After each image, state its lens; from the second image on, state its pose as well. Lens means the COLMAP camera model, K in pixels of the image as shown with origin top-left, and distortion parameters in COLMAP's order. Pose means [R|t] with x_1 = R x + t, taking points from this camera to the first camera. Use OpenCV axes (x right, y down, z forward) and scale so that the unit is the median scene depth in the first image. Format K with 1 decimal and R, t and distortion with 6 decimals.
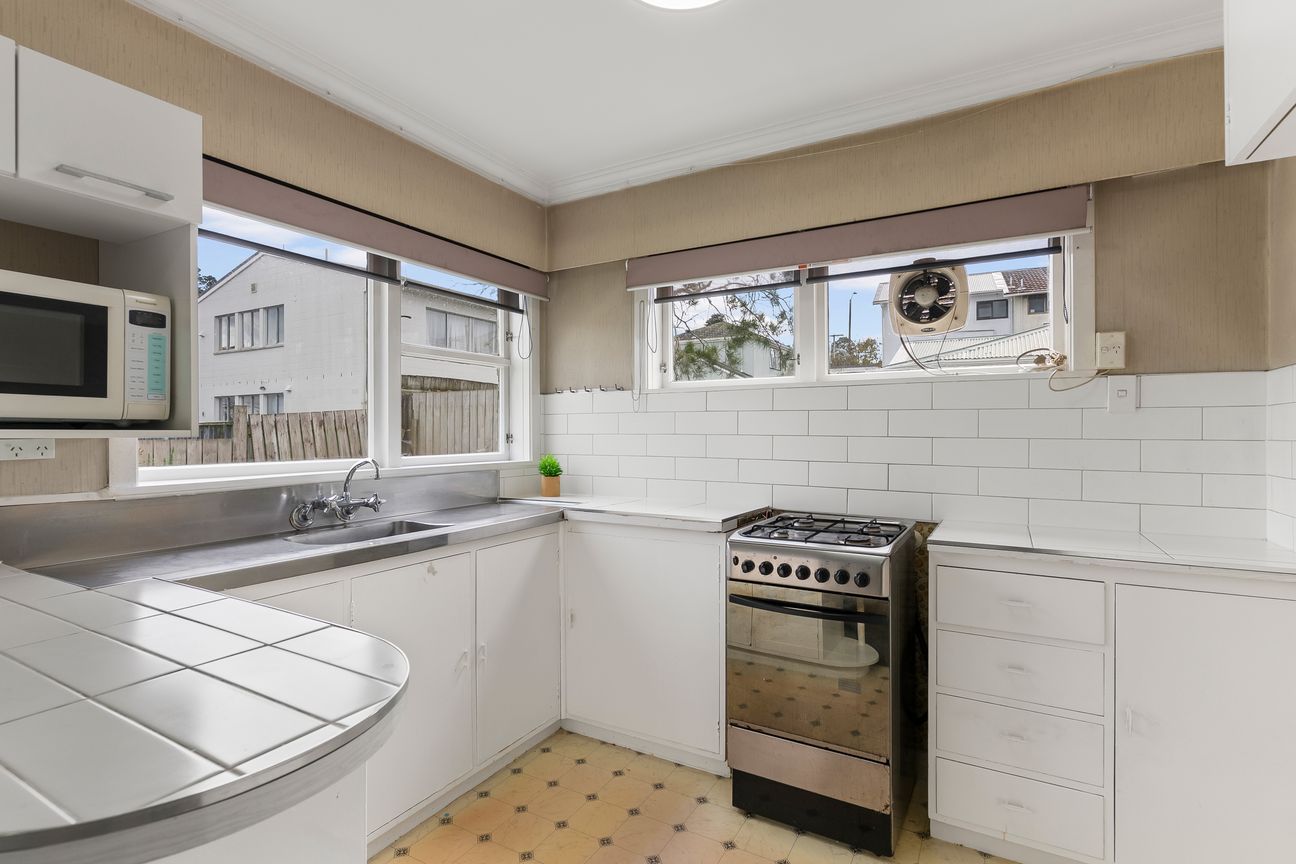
lens RADIAL K [[617.2, 0, 652.8], [0, 617.2, 432.1], [0, 0, 1]] dist [-0.003592, -0.000874]
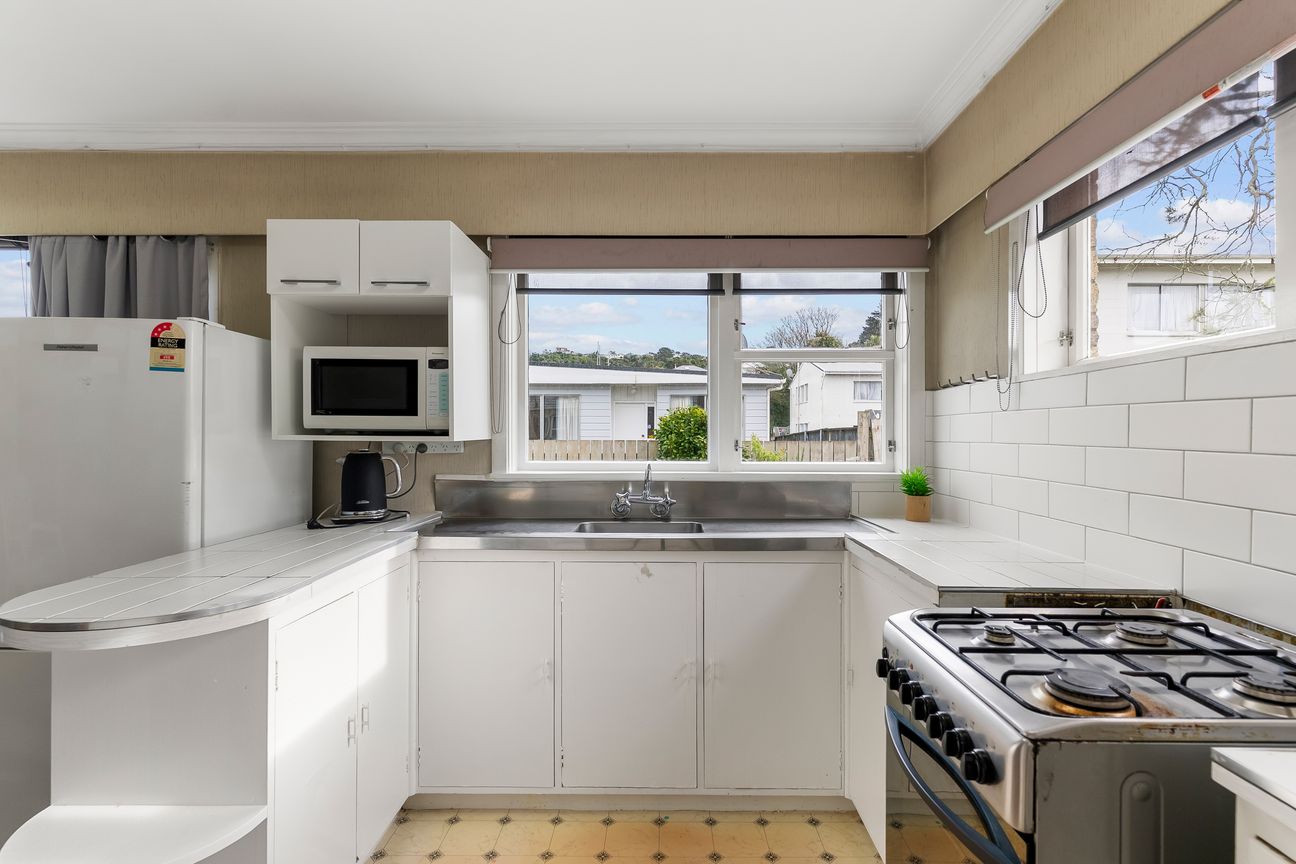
lens RADIAL K [[617.2, 0, 654.8], [0, 617.2, 435.1], [0, 0, 1]] dist [-0.003592, -0.000874]
pose [[0.484882, 0.004642, -0.874567, 0.424561], [-0.004019, 0.999987, 0.003079, -0.006920], [0.874570, 0.002022, 0.484895, 0.388918]]
